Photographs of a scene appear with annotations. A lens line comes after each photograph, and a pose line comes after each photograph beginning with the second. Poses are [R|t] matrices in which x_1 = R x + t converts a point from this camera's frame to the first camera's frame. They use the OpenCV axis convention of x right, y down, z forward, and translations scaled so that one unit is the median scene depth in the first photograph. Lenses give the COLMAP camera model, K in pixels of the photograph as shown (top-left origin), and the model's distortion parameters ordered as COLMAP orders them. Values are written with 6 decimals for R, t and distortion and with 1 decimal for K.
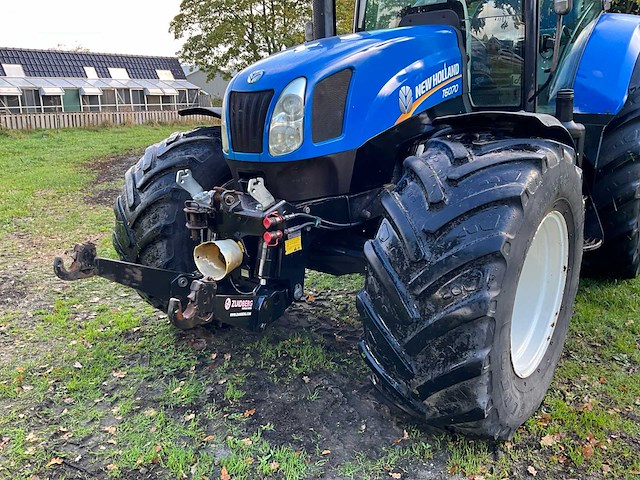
lens RADIAL K [[521.8, 0, 318.4], [0, 521.8, 239.7], [0, 0, 1]] dist [0.081050, -0.141103]
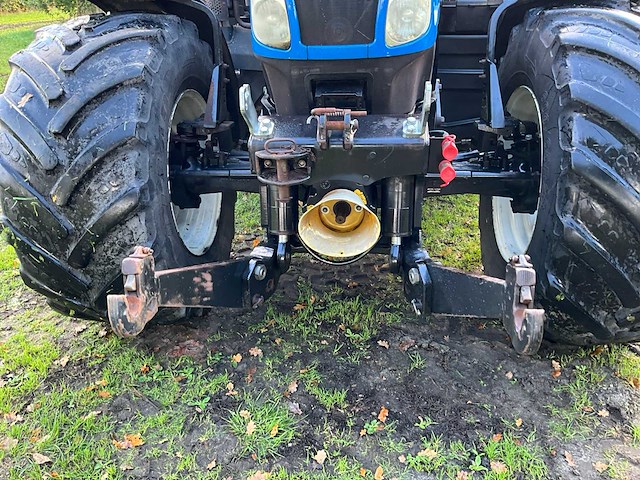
lens RADIAL K [[521.8, 0, 318.4], [0, 521.8, 239.7], [0, 0, 1]] dist [0.081050, -0.141103]
pose [[0.832026, -0.251103, 0.494651, -0.452665], [0.155784, 0.961568, 0.226092, -0.077987], [-0.532413, -0.111055, 0.839168, 0.405914]]
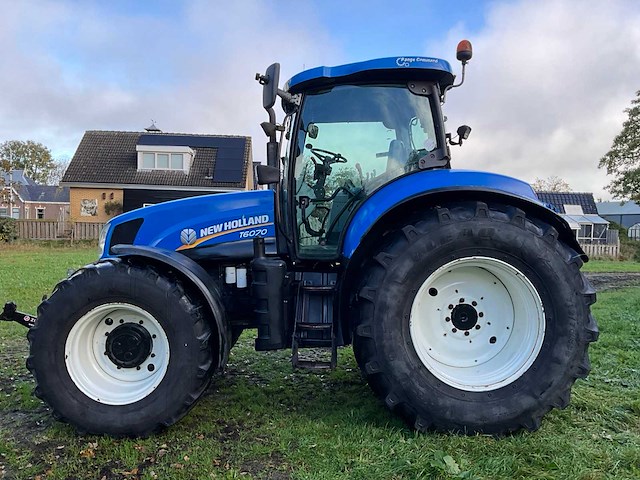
lens RADIAL K [[521.8, 0, 318.4], [0, 521.8, 239.7], [0, 0, 1]] dist [0.081050, -0.141103]
pose [[0.664310, 0.047785, -0.745928, 1.642416], [-0.225020, 0.964444, -0.138616, -0.122781], [0.712782, 0.259933, 0.651442, 0.227413]]
